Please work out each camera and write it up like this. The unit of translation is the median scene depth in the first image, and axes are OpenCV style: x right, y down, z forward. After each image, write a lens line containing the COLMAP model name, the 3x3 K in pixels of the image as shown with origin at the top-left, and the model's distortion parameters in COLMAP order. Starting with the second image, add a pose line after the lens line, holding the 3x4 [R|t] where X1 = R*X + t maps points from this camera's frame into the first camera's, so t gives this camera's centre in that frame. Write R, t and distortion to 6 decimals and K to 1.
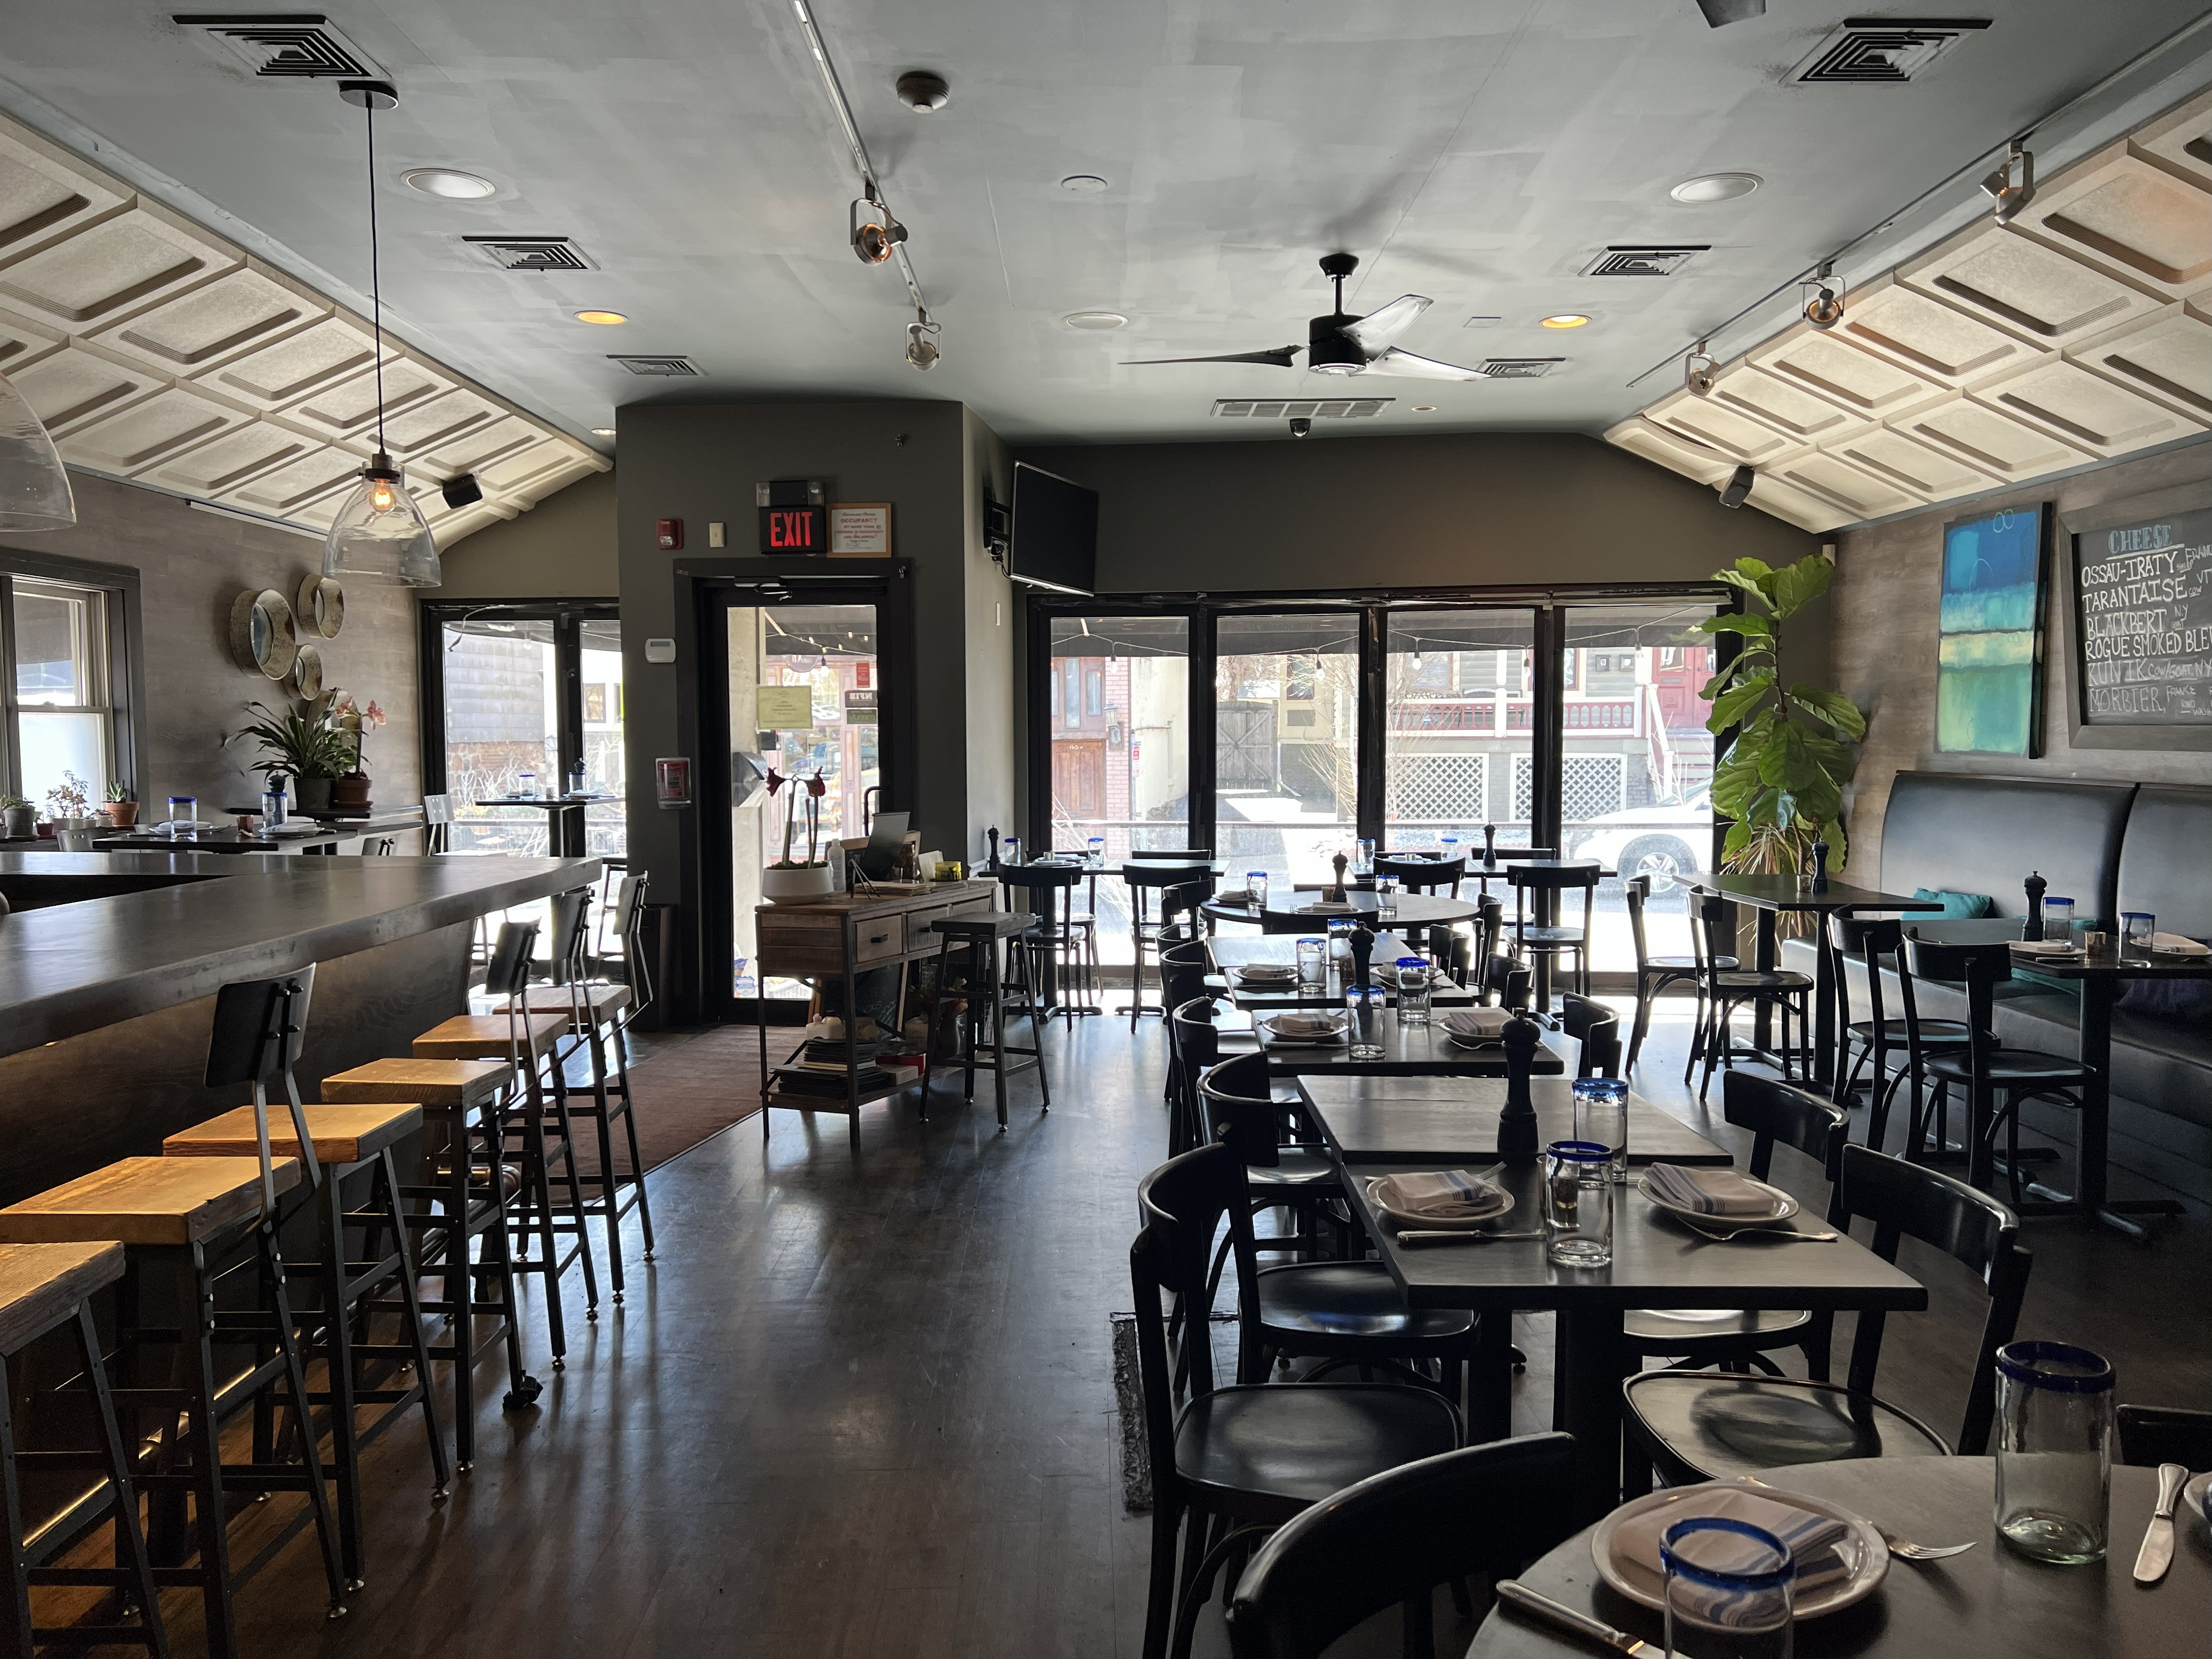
lens RADIAL K [[1640.1, 0, 1151.1], [0, 1640.1, 856.9], [0, 0, 1]] dist [0.019185, -0.024113]
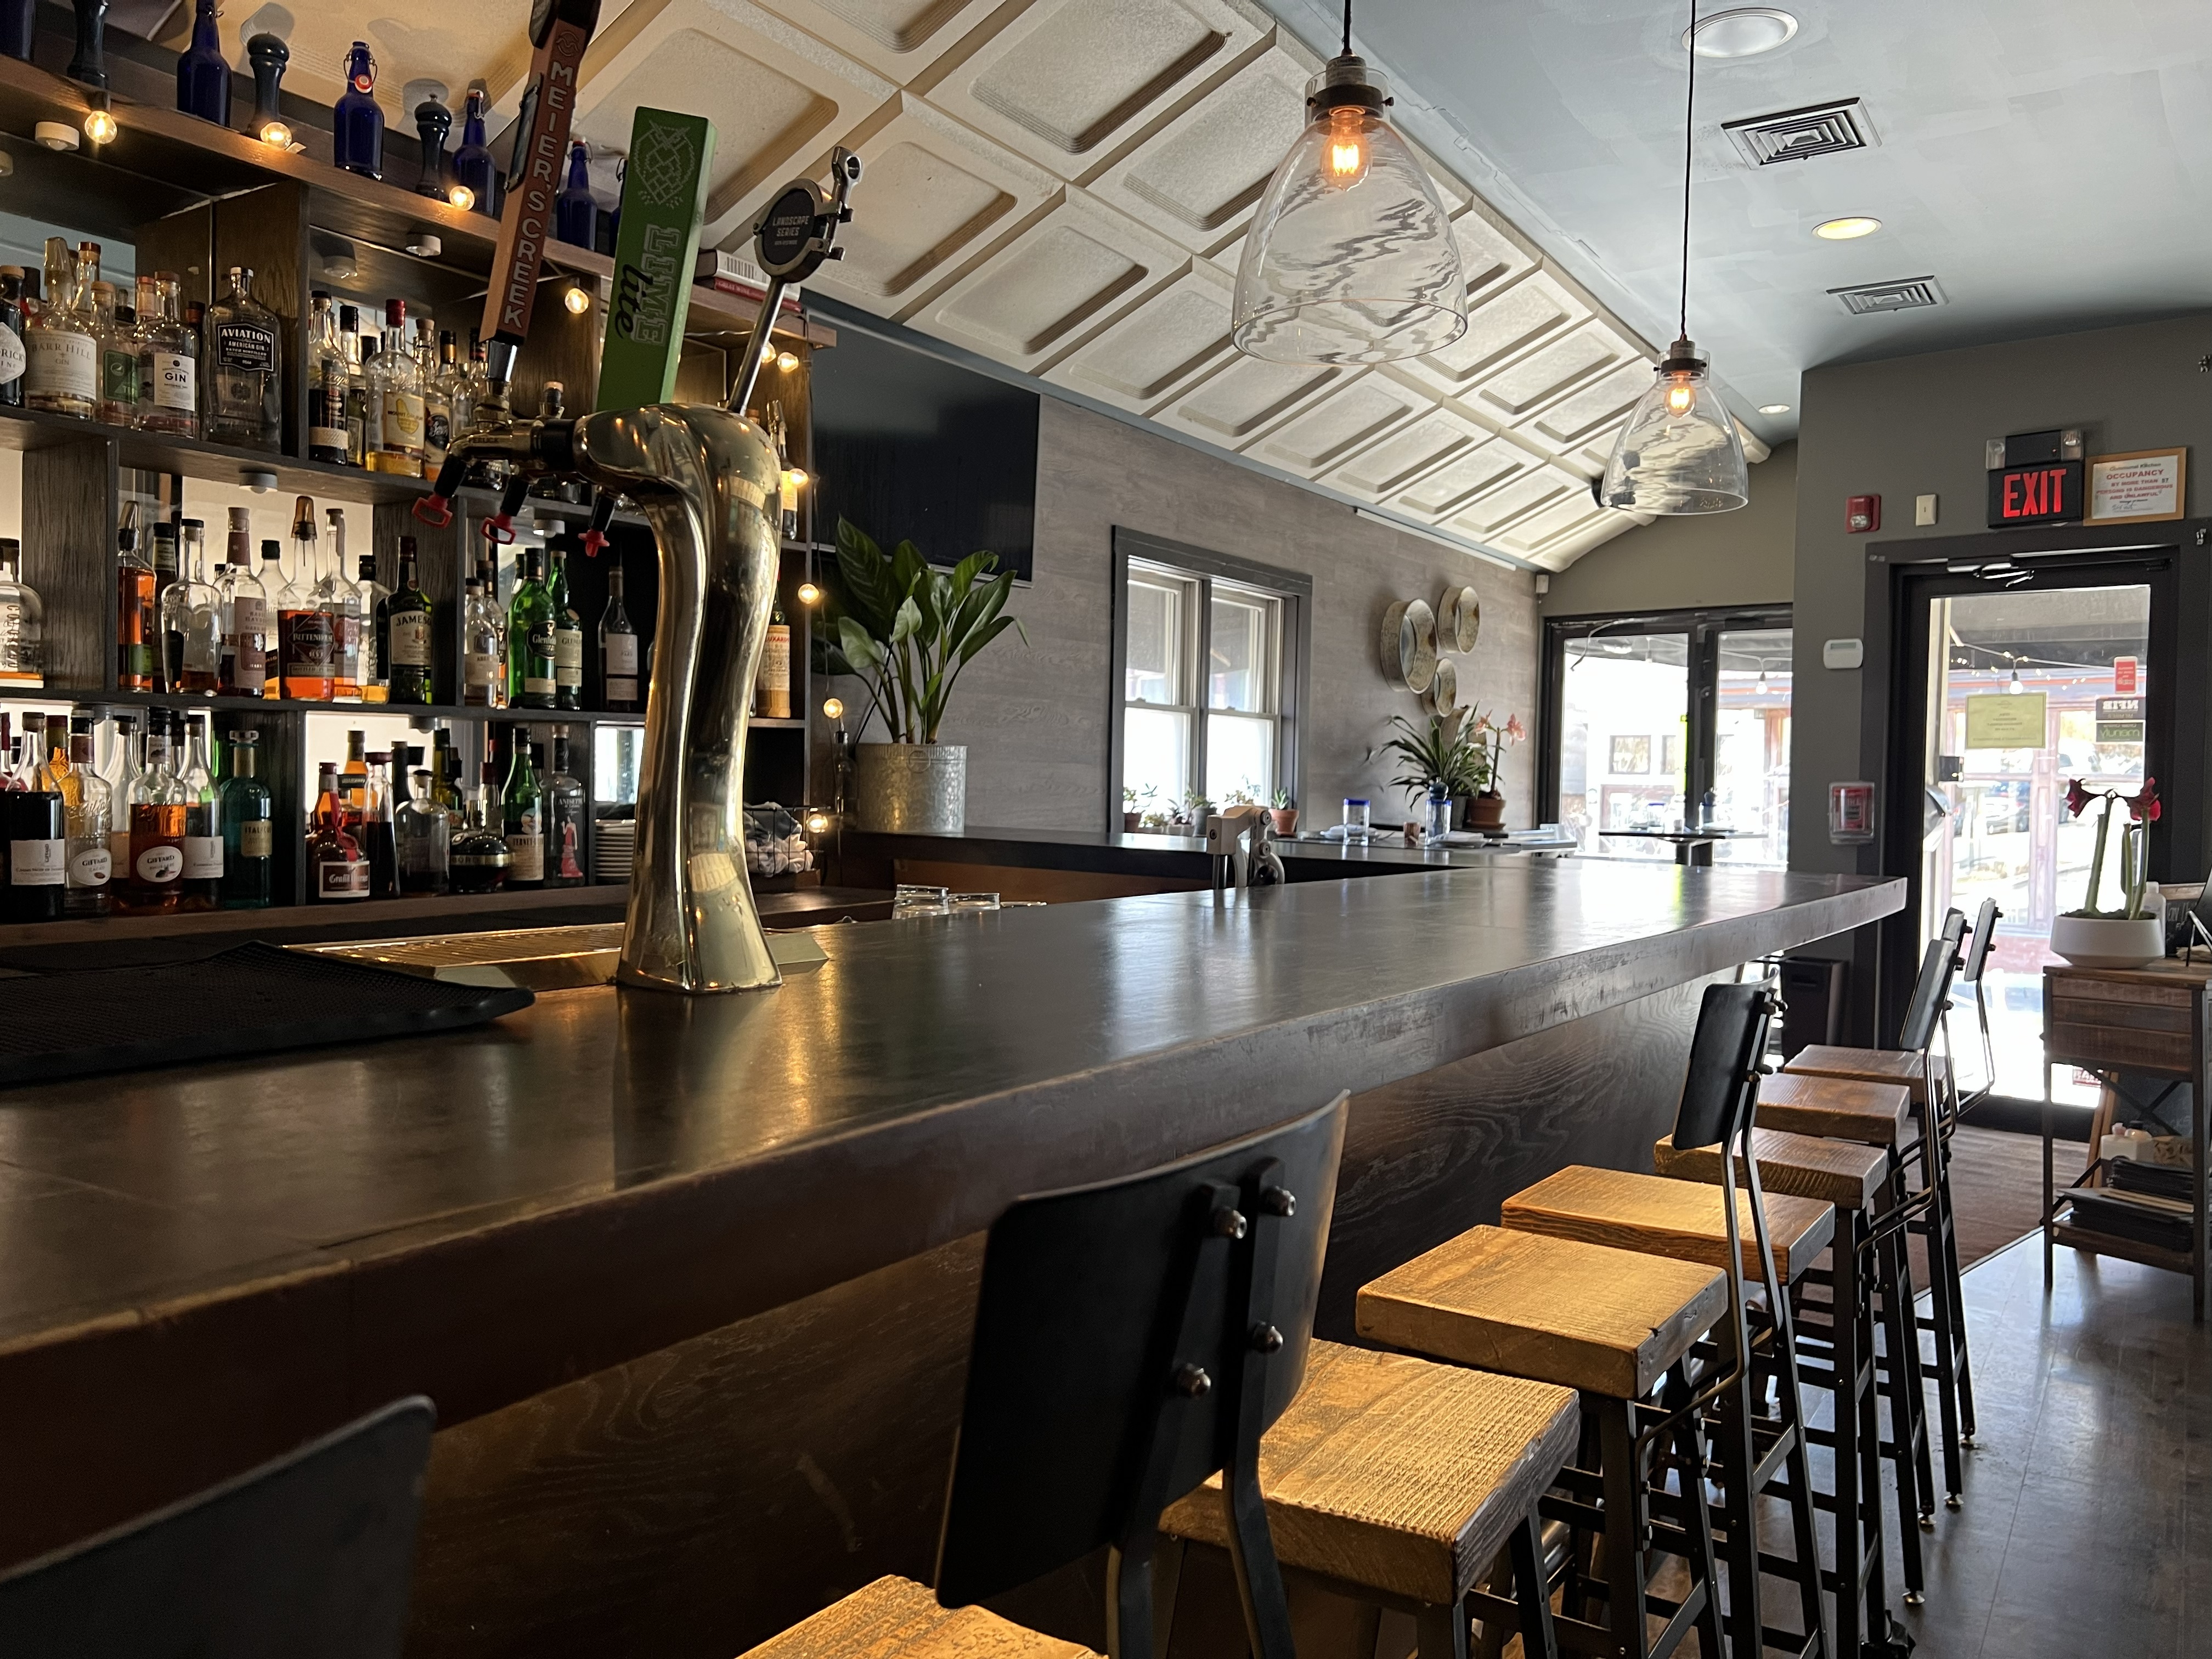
lens RADIAL K [[1640.1, 0, 1106.1], [0, 1640.1, 823.1], [0, 0, 1]] dist [0.019185, -0.024113]
pose [[0.816471, 0.031030, -0.576552, -0.123376], [-0.065685, 0.997064, -0.039358, 0.017601], [0.573638, 0.070006, 0.816112, 0.116182]]
